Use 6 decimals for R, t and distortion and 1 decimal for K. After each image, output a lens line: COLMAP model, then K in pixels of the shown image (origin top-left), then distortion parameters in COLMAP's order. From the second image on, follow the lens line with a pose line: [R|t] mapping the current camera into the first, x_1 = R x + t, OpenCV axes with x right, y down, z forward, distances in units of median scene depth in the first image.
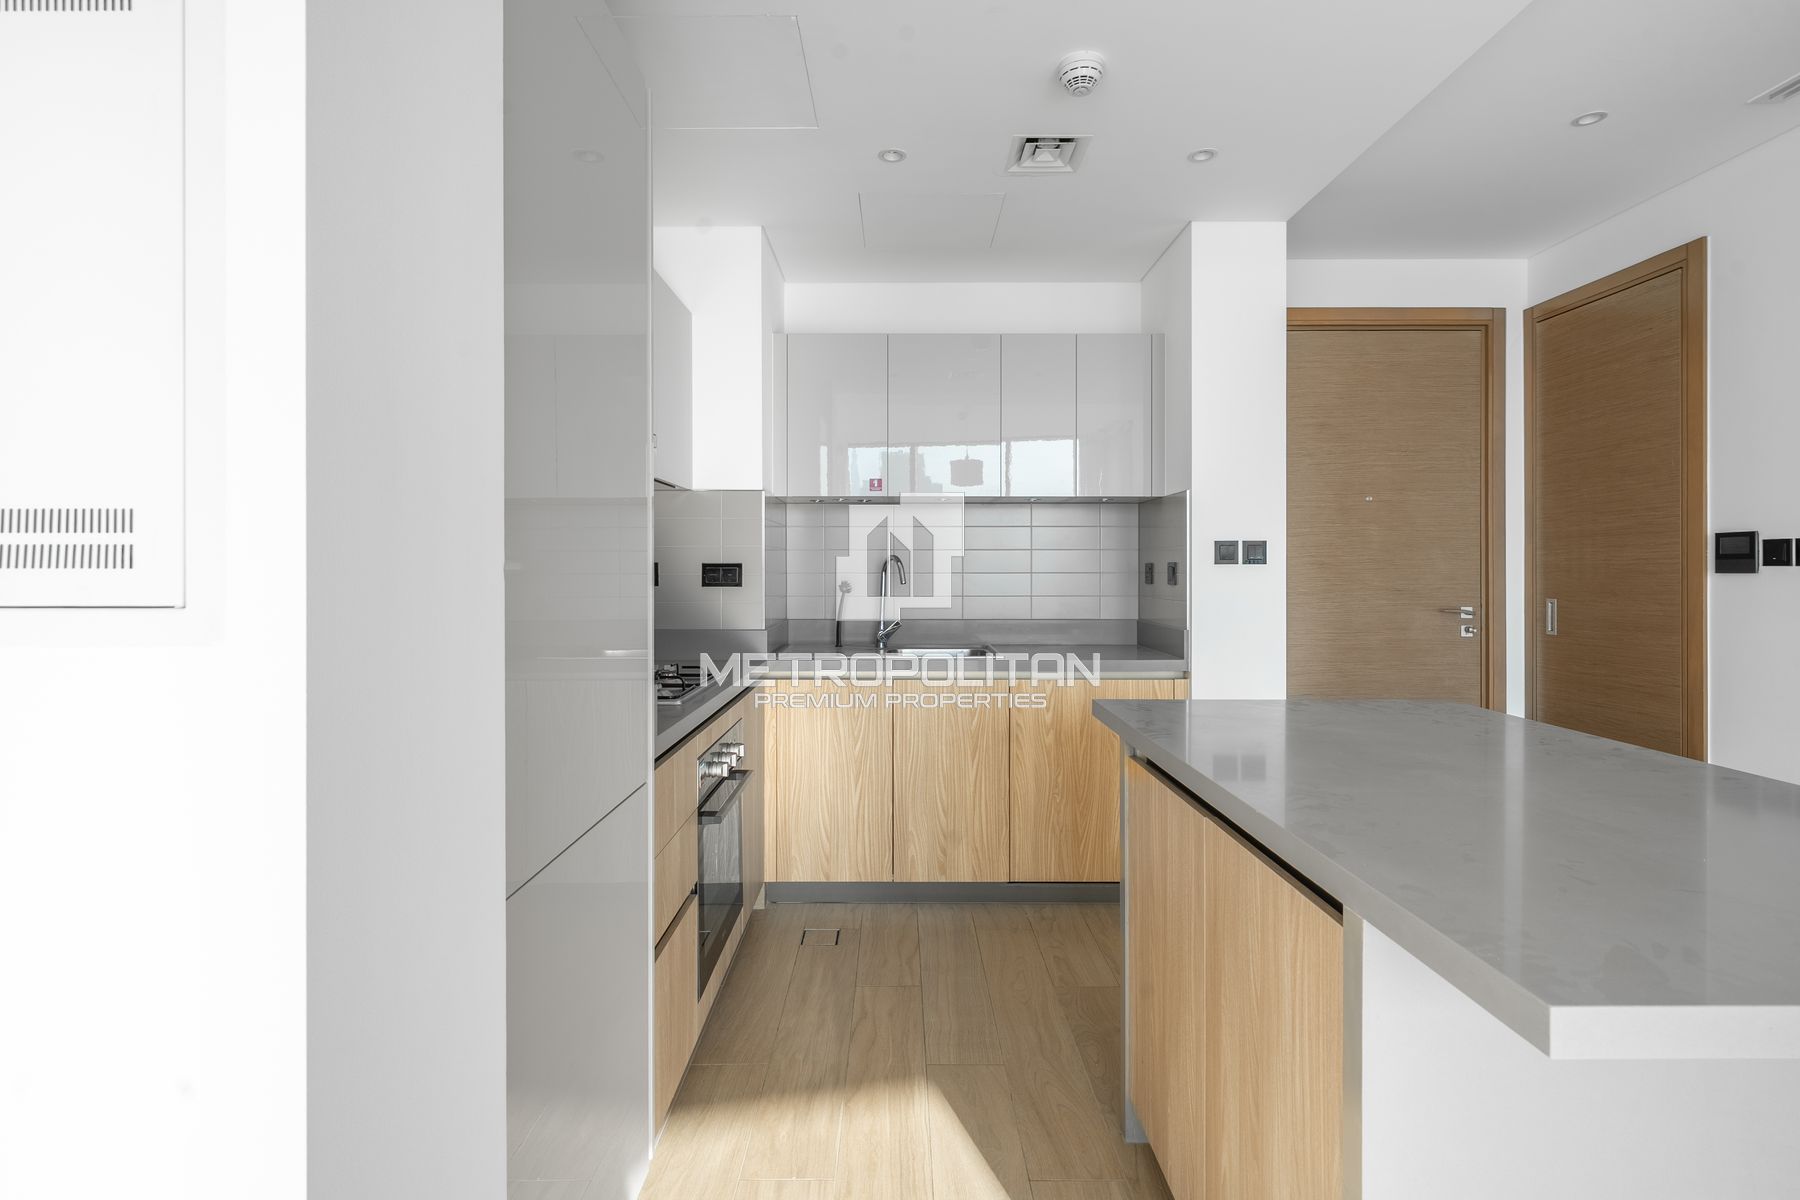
lens RADIAL K [[836.2, 0, 899.8], [0, 836.2, 579.2], [0, 0, 1]] dist [0.001433, 0.000376]
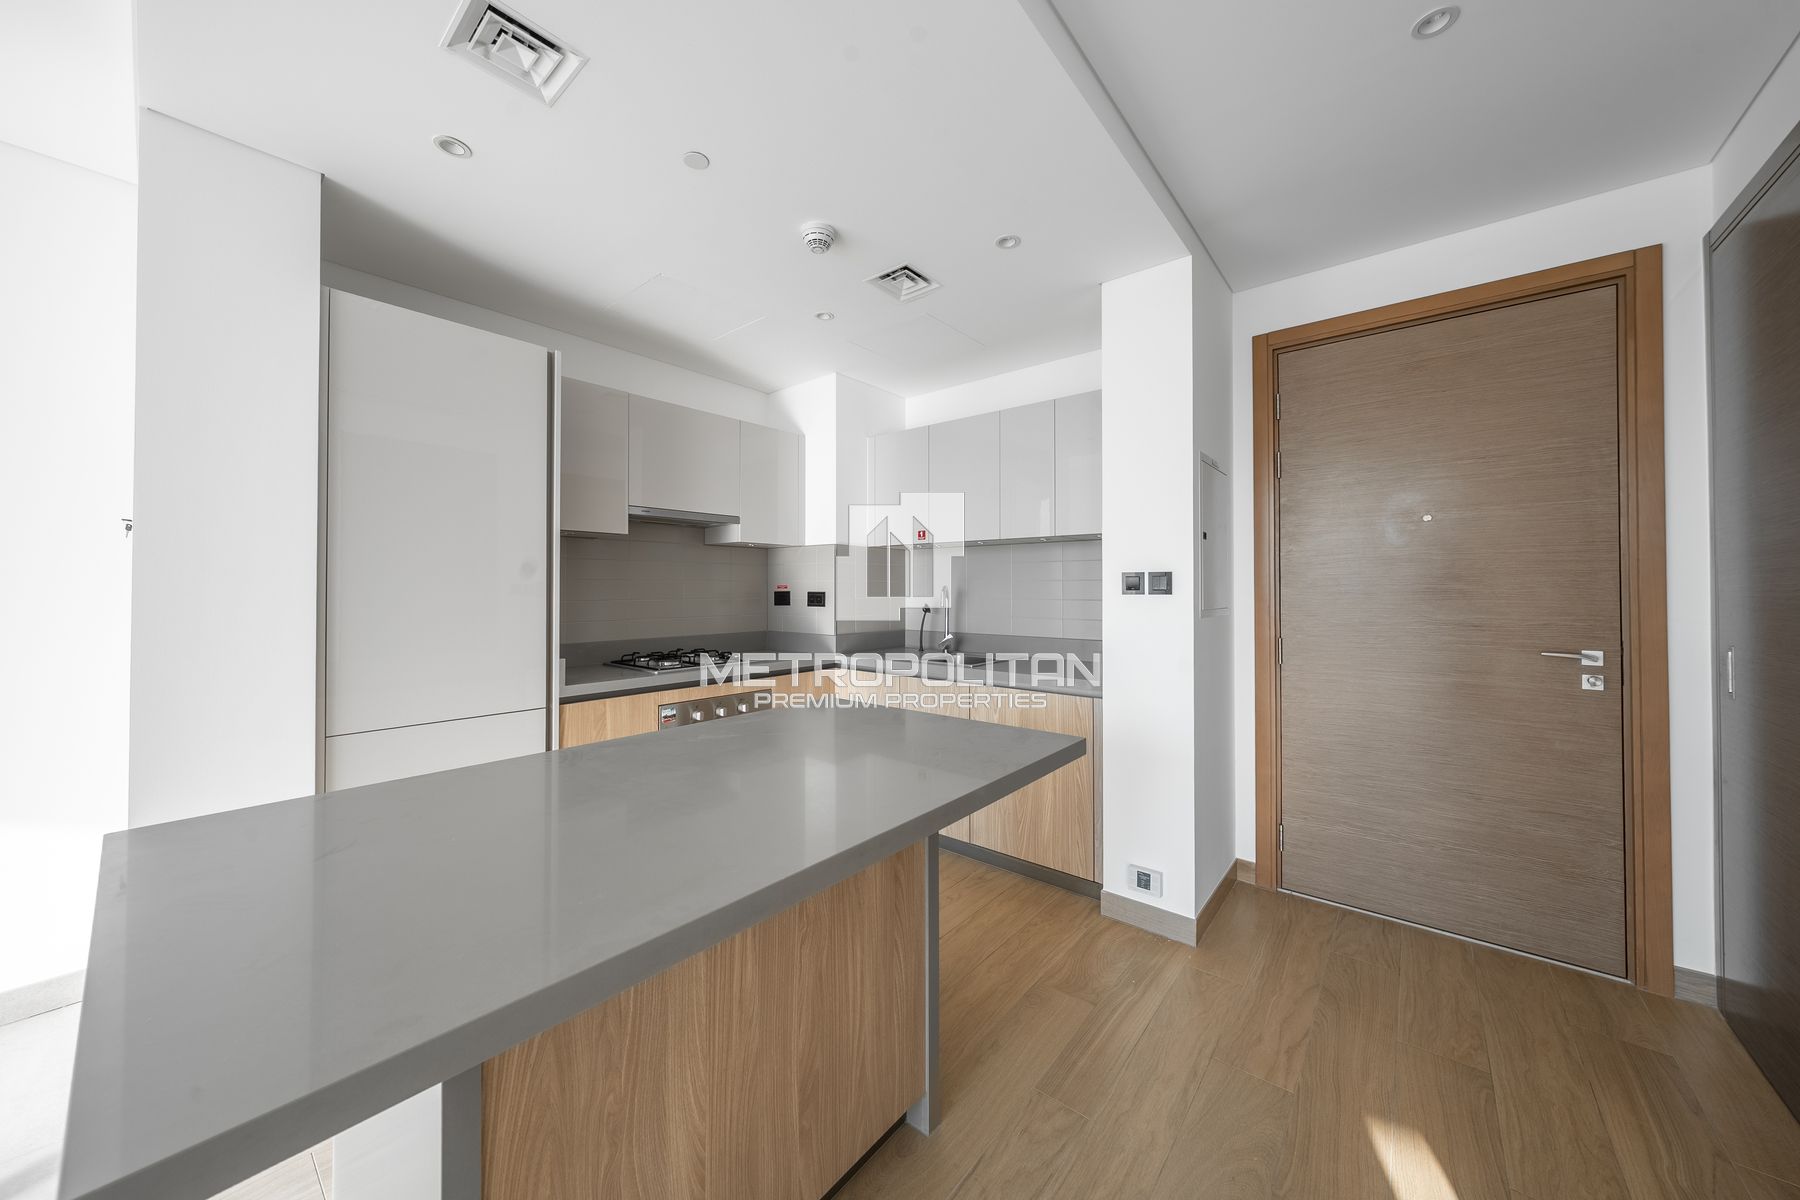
lens RADIAL K [[621.1, 0, 895.8], [0, 621.1, 596.1], [0, 0, 1]] dist [-0.003906, -0.000018]
pose [[0.781531, 0.007281, -0.623824, 0.609145], [-0.009183, 0.999958, 0.000166, -0.012357], [0.623799, 0.005598, 0.781565, 0.186410]]
